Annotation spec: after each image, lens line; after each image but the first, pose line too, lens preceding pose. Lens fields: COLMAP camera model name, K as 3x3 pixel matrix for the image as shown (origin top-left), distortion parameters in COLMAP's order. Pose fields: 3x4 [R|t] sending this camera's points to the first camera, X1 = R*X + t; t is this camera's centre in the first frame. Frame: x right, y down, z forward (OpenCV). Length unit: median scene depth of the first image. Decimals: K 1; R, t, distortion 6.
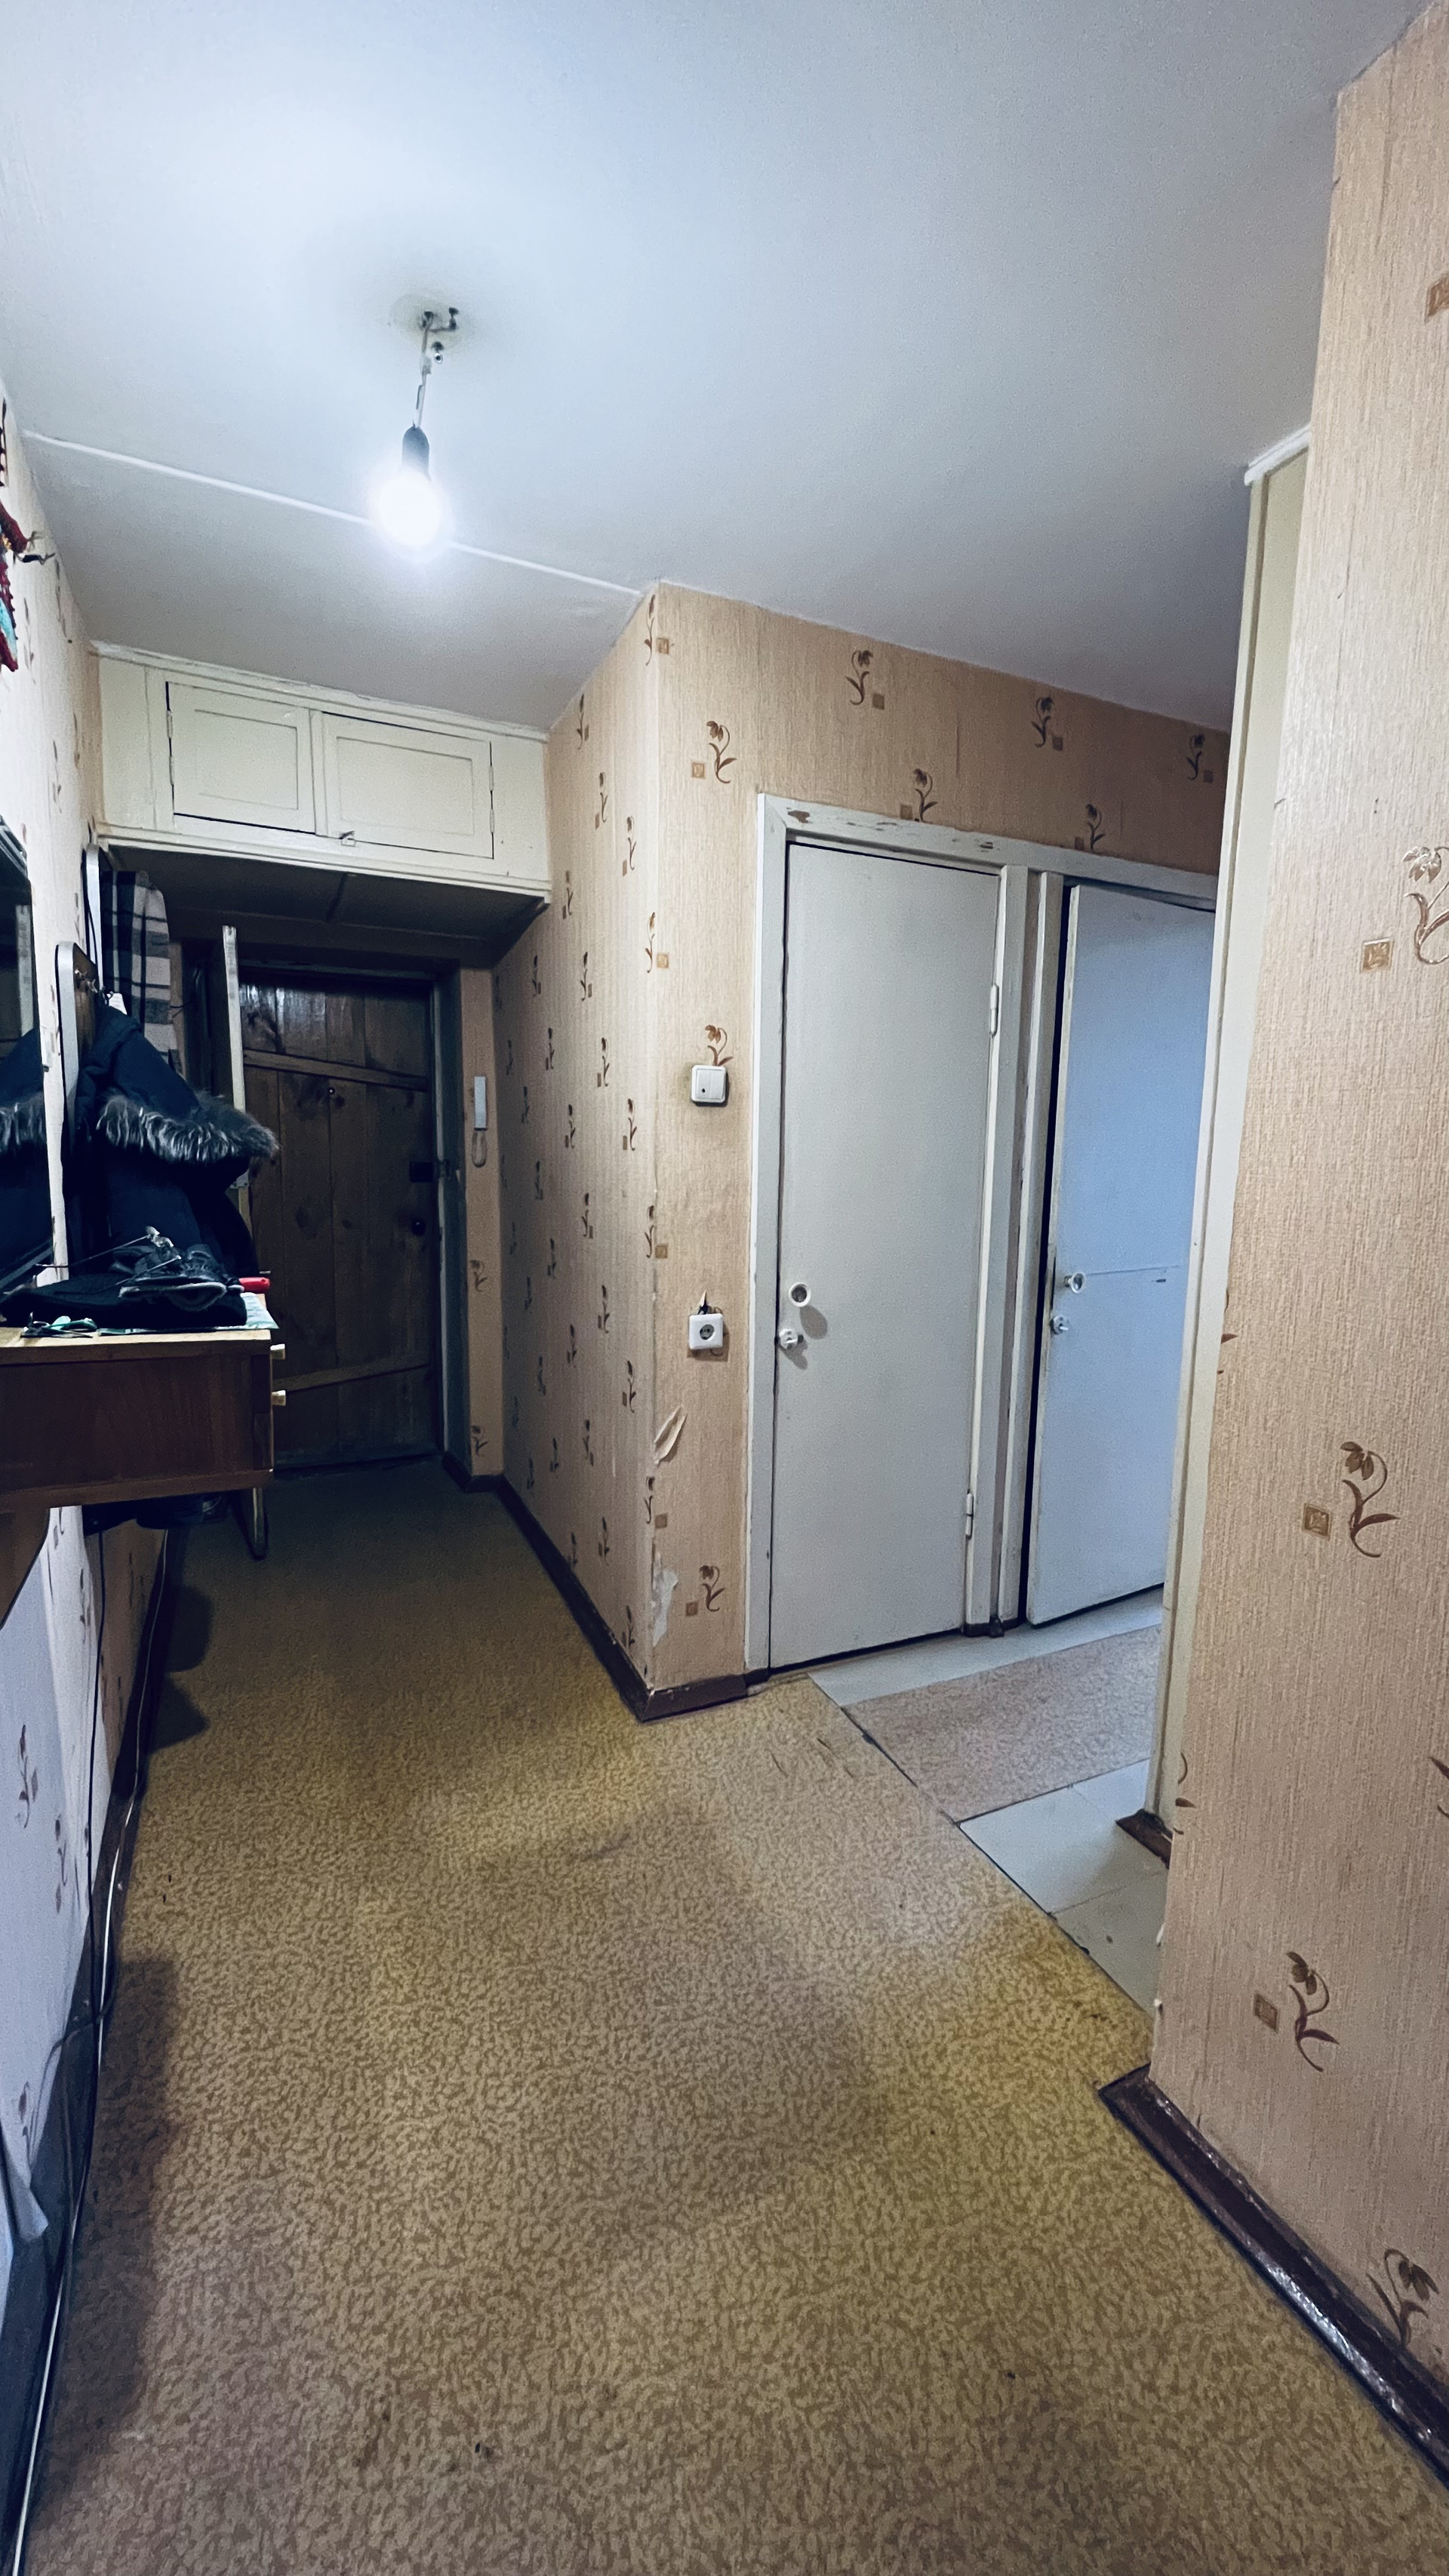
lens RADIAL K [[1015.6, 0, 728.8], [0, 1015.6, 1272.9], [0, 0, 1]] dist [-0.000520, 0.000029]
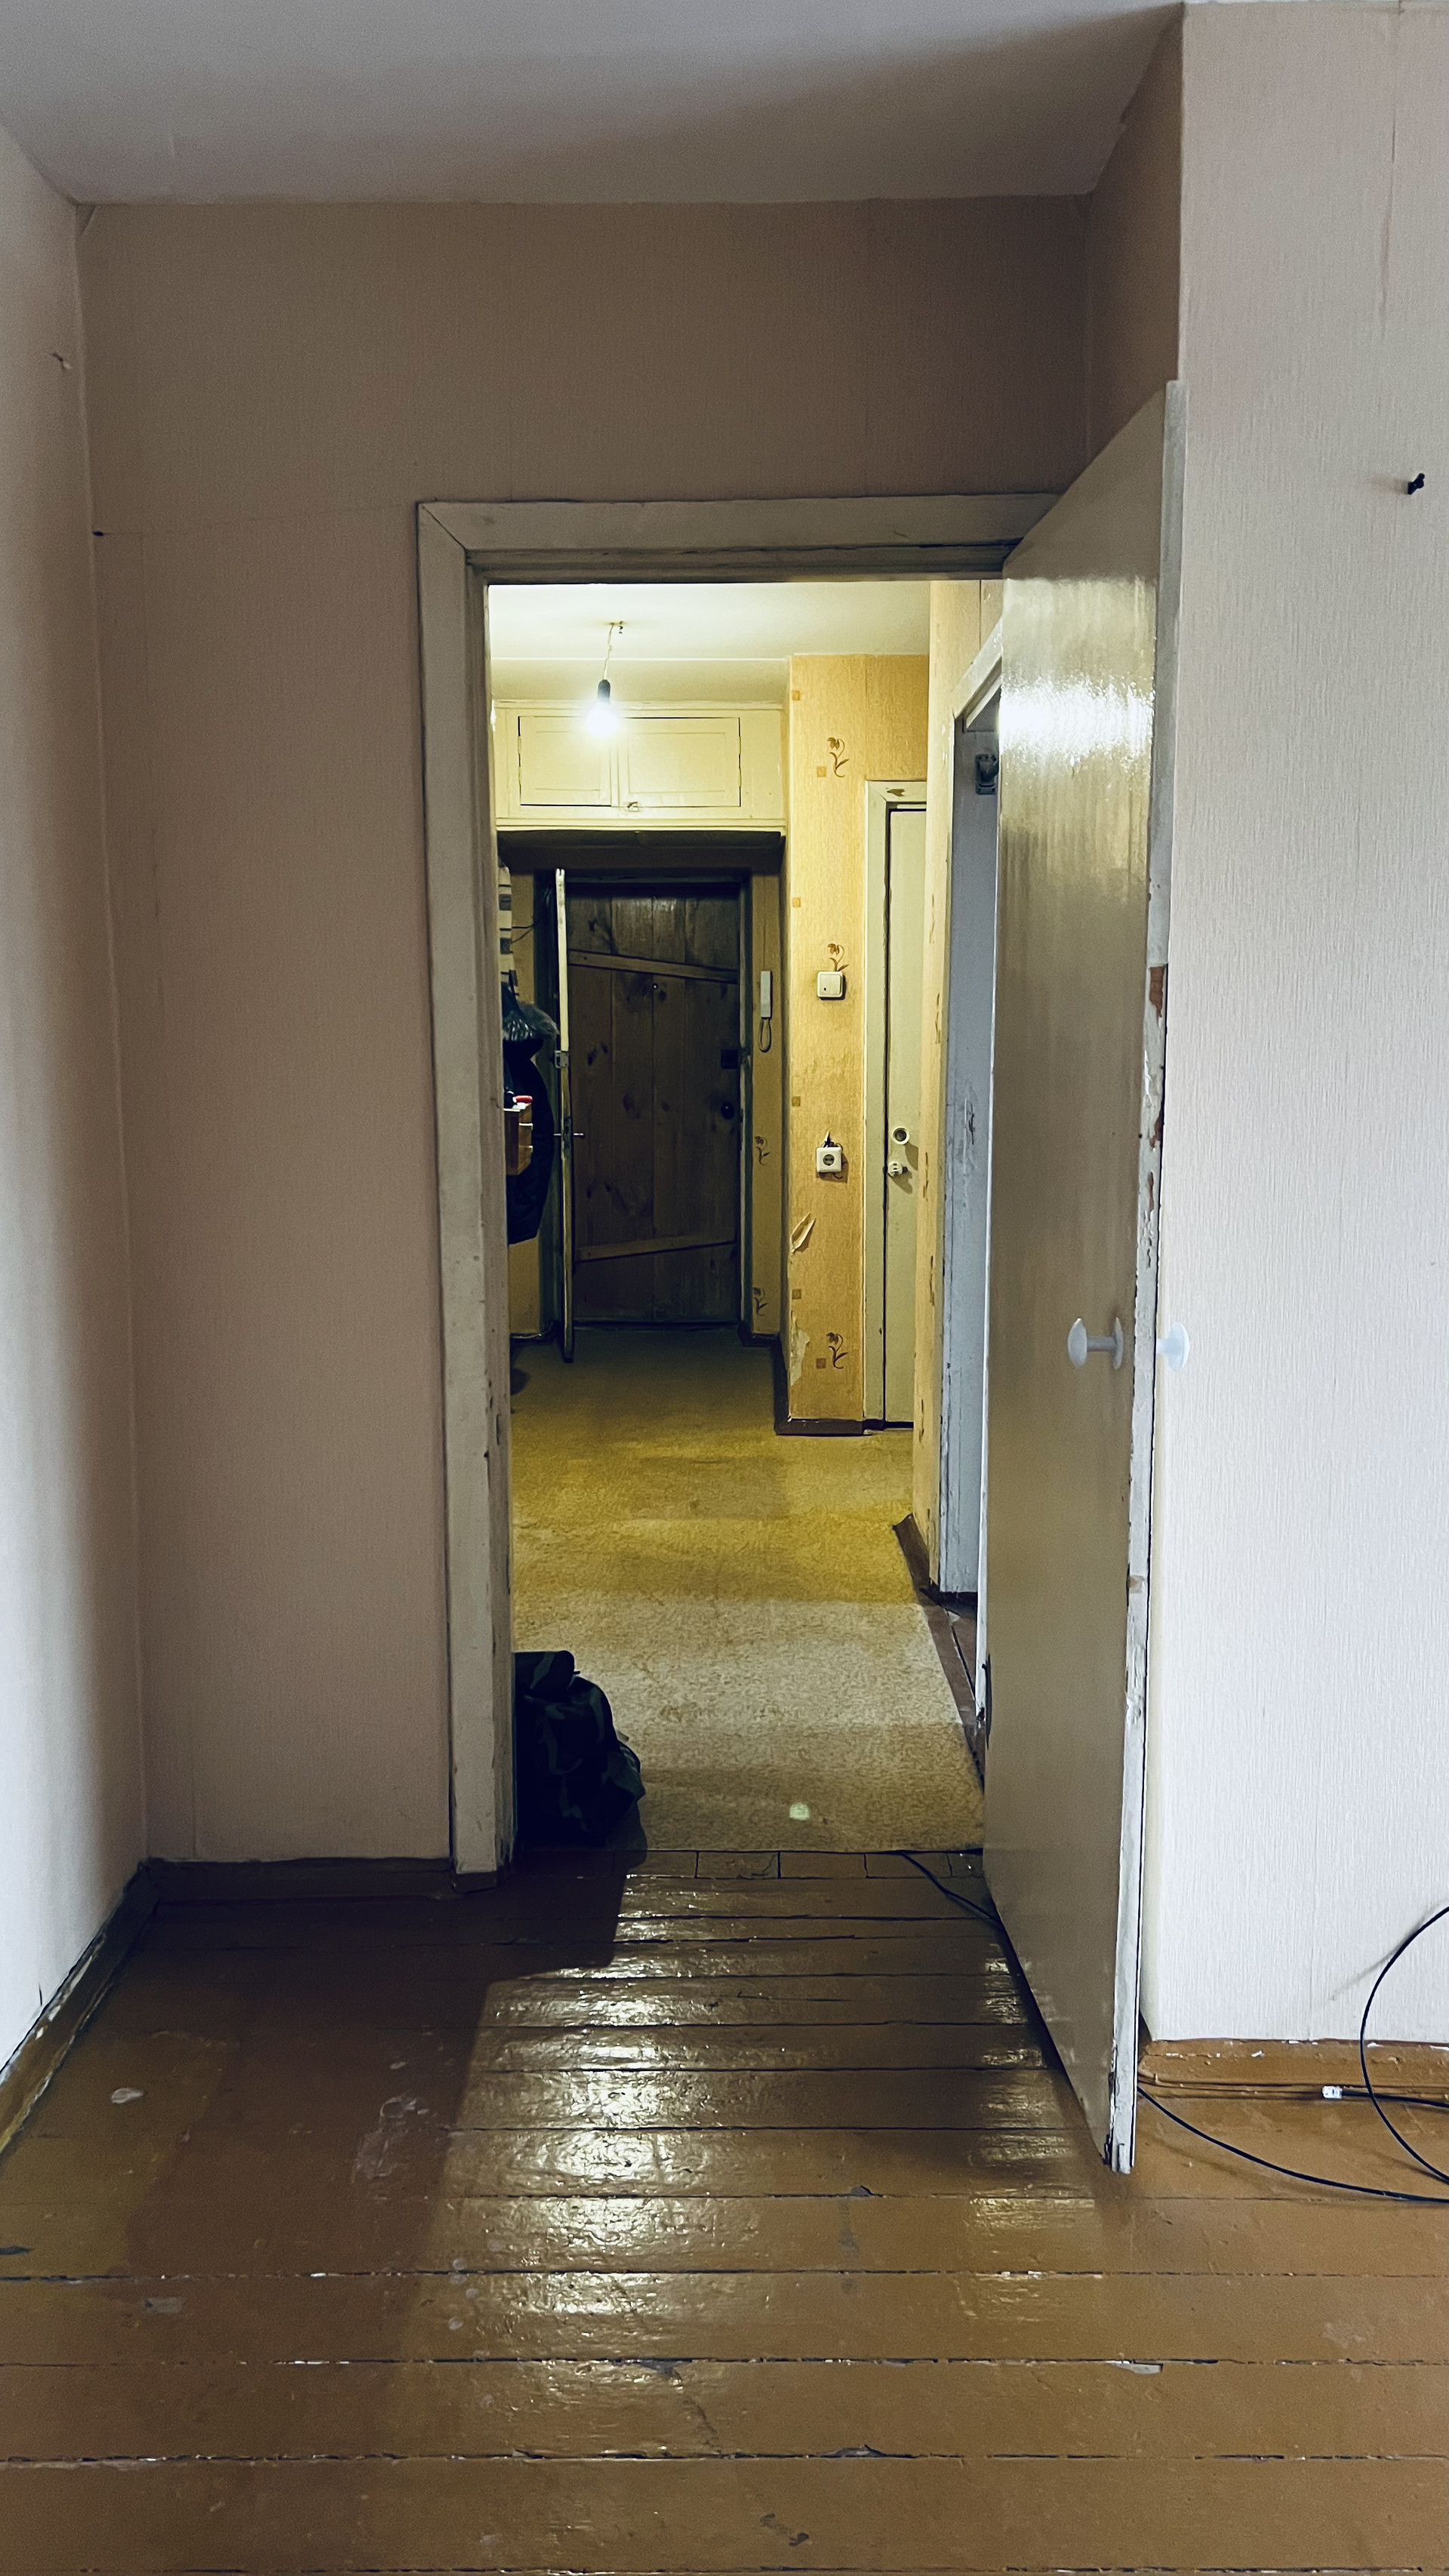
lens RADIAL K [[1935.7, 0, 724.5], [0, 1935.7, 1288.0], [0, 0, 1]] dist [-0.000194, -0.000522]
pose [[0.905166, 0.036742, -0.423467, 0.984496], [-0.036125, 0.999302, 0.009485, 0.214573], [0.423520, 0.006712, 0.905862, -1.483835]]
